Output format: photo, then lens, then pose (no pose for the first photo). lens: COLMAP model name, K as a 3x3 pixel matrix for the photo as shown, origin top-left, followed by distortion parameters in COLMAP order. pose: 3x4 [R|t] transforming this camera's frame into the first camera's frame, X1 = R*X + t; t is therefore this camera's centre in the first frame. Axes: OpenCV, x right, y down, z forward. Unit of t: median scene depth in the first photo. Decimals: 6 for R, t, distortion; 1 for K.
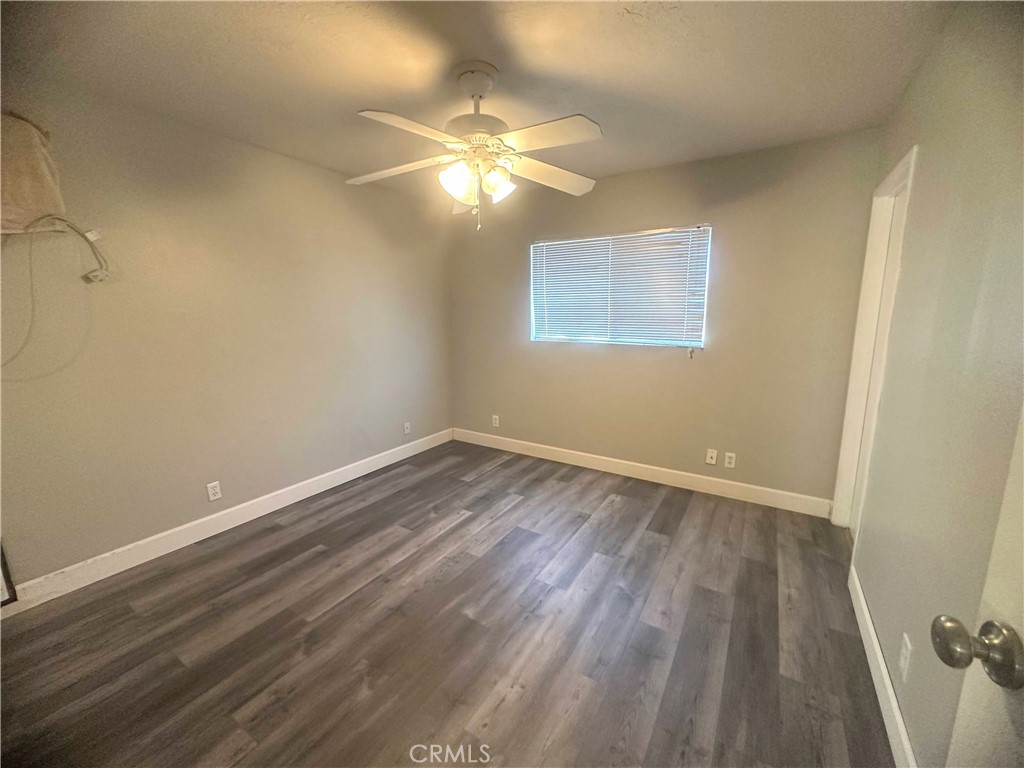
lens RADIAL K [[410.2, 0, 515.5], [0, 410.2, 386.1], [0, 0, 1]] dist [-0.005551, 0.001207]
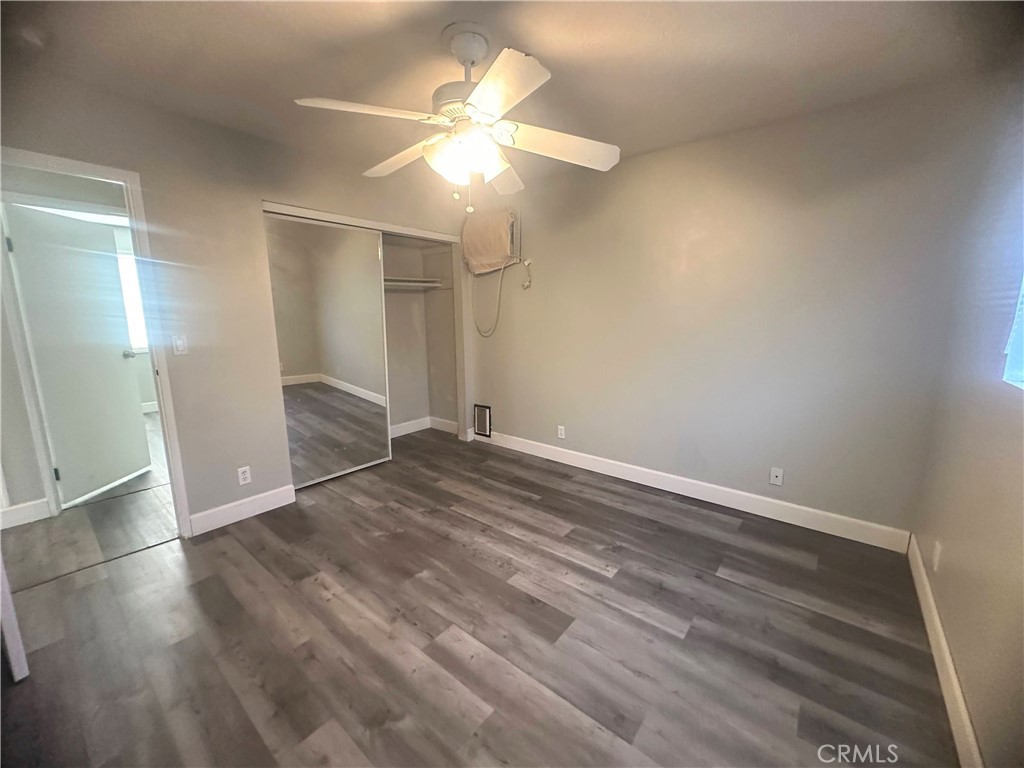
lens RADIAL K [[410.2, 0, 521.2], [0, 410.2, 381.6], [0, 0, 1]] dist [-0.005551, 0.001207]
pose [[-0.116757, 0.173871, -0.977822, 0.697305], [-0.172637, 0.966015, 0.192385, -0.179499], [0.978041, 0.191271, -0.082772, 1.007495]]
